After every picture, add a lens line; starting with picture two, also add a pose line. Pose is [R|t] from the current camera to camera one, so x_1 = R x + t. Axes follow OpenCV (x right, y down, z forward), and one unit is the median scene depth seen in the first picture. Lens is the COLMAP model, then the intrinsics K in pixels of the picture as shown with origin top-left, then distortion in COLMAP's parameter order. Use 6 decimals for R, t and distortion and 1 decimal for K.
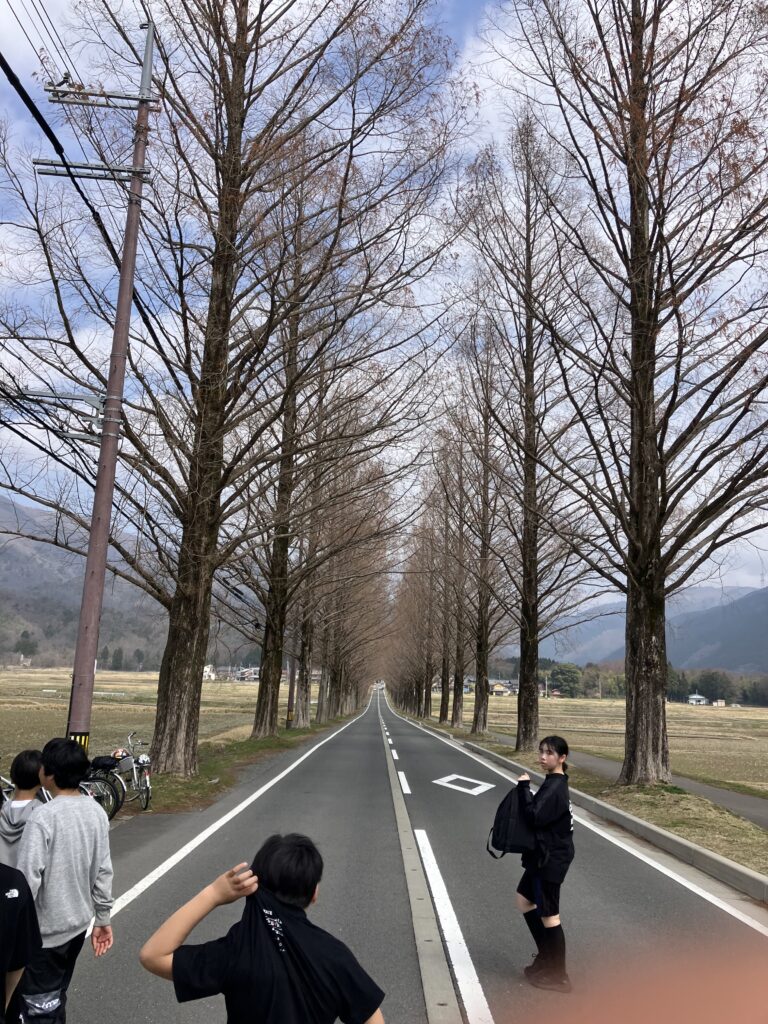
lens RADIAL K [[849.2, 0, 380.1], [0, 849.2, 512.7], [0, 0, 1]] dist [0.039074, -0.020352]
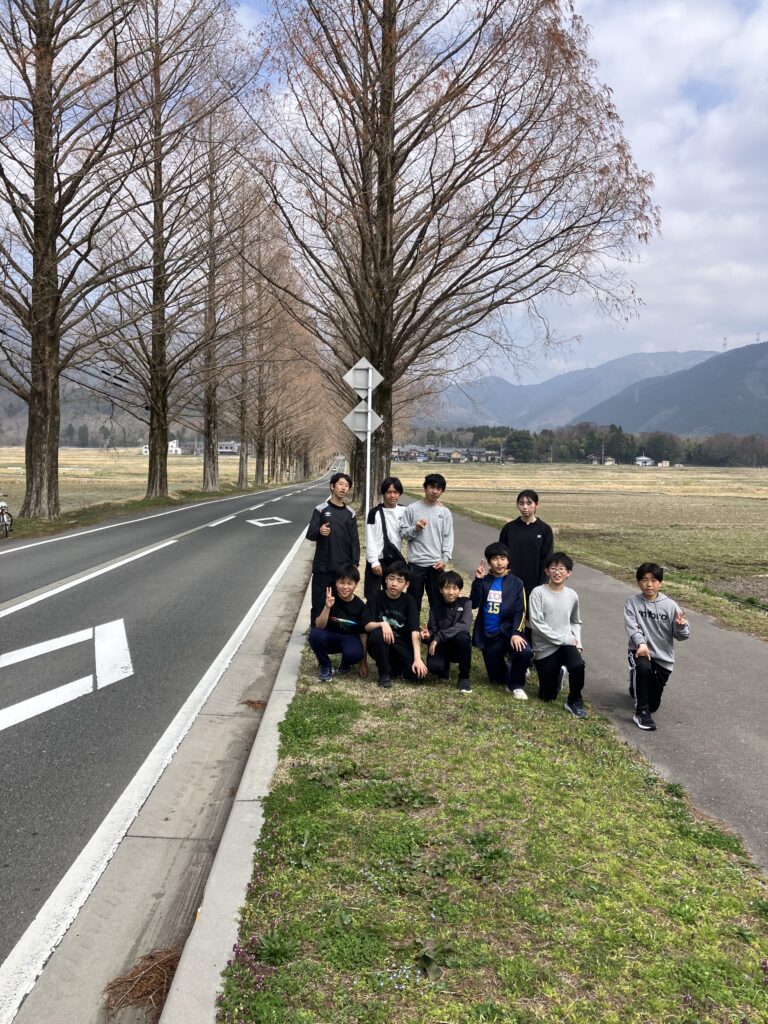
lens RADIAL K [[849.2, 0, 386.6], [0, 849.2, 508.0], [0, 0, 1]] dist [0.039074, -0.020352]
pose [[0.999058, -0.025838, 0.034863, 0.152518], [0.015938, 0.965747, 0.258995, -0.037233], [-0.040361, -0.258195, 0.965249, -0.211037]]
